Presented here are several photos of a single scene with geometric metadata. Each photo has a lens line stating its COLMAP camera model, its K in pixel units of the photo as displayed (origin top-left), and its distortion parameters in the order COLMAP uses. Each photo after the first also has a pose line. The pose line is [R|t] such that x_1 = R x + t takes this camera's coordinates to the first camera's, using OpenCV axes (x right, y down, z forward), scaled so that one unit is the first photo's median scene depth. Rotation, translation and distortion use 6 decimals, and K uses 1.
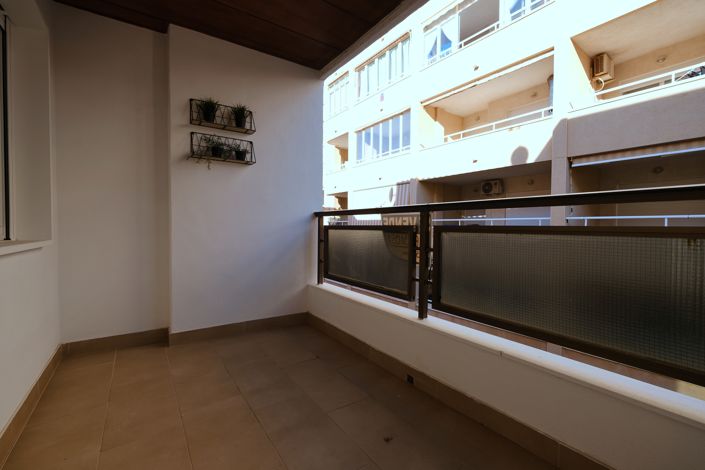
lens RADIAL K [[307.9, 0, 348.7], [0, 307.9, 232.7], [0, 0, 1]] dist [-0.000458, -0.000438]
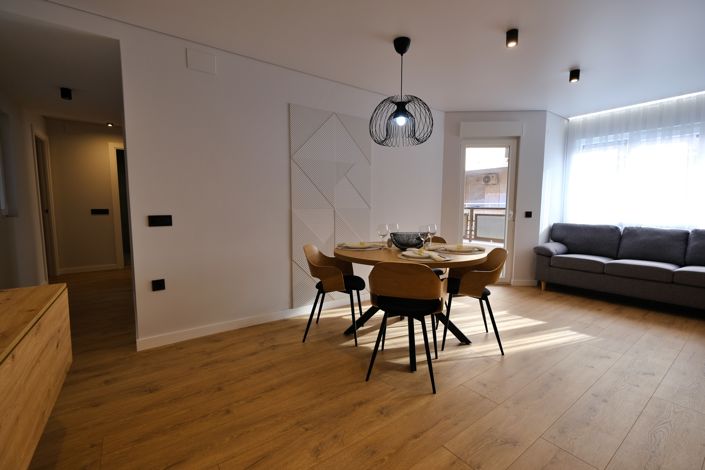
lens RADIAL K [[308.2, 0, 352.5], [0, 308.2, 235.0], [0, 0, 1]] dist [-0.018669, -0.000071]
pose [[0.999766, -0.003334, 0.021389, -0.856207], [0.001729, 0.997207, 0.074662, -0.034097], [-0.021578, -0.074607, 0.996979, -1.766423]]
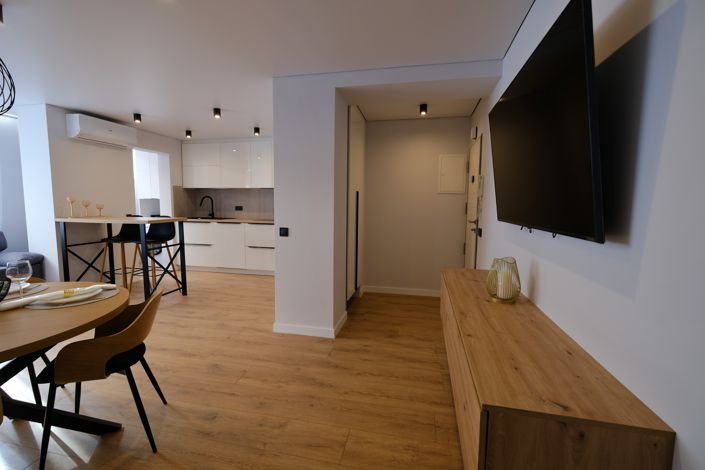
lens RADIAL K [[307.9, 0, 348.7], [0, 307.9, 232.7], [0, 0, 1]] dist [-0.000458, -0.000438]
pose [[-0.679910, -0.076938, 0.729248, -1.498691], [-0.000052, 0.994486, 0.104873, -0.113613], [-0.733295, 0.071267, -0.676165, -0.902159]]
